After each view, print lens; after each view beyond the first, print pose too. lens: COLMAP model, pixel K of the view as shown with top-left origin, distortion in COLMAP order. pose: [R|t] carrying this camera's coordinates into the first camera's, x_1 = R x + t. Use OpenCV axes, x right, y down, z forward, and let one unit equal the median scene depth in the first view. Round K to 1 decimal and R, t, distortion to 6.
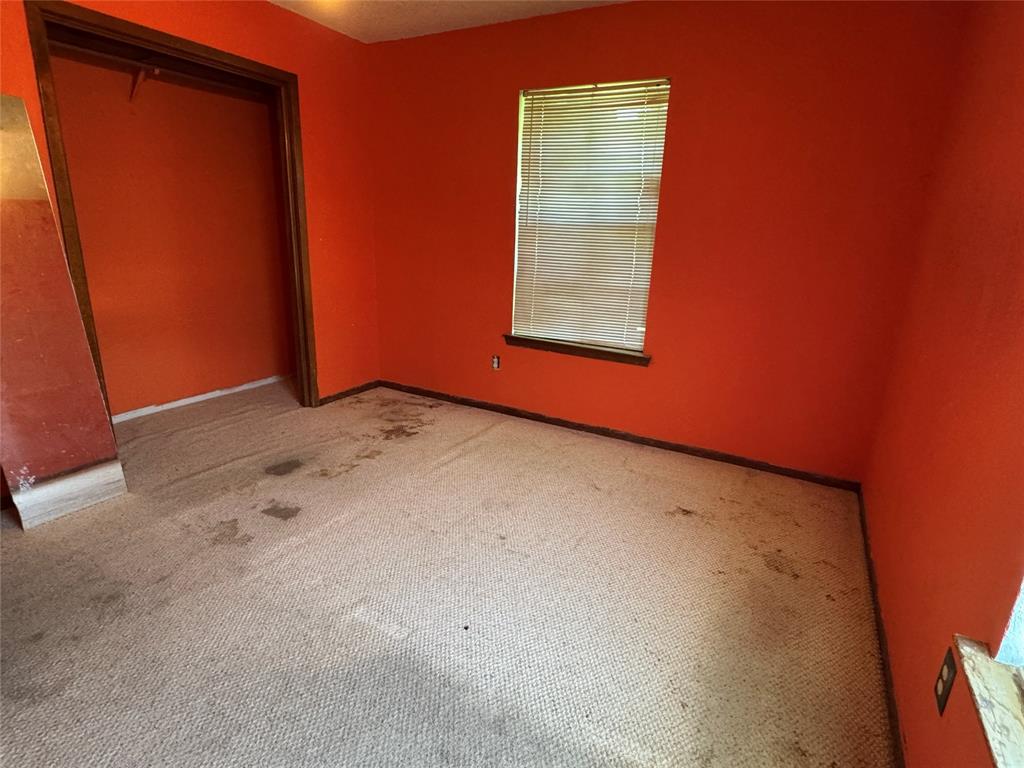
lens RADIAL K [[557.6, 0, 510.7], [0, 557.6, 379.0], [0, 0, 1]] dist [-0.000278, -0.001245]
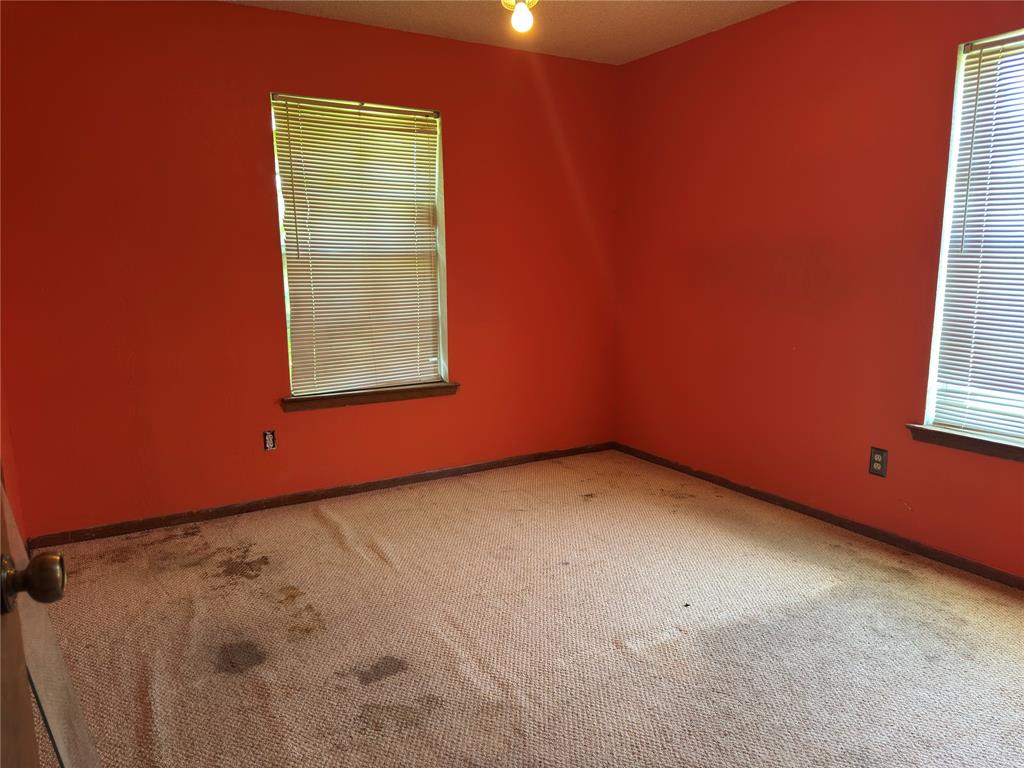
lens RADIAL K [[741.0, 0, 513.1], [0, 741.0, 386.6], [0, 0, 1]] dist [0.055516, -0.075728]
pose [[0.489253, -0.187943, 0.851651, -0.800697], [0.255072, 0.964643, 0.066345, -0.094305], [-0.834008, 0.184773, 0.519893, 0.232810]]
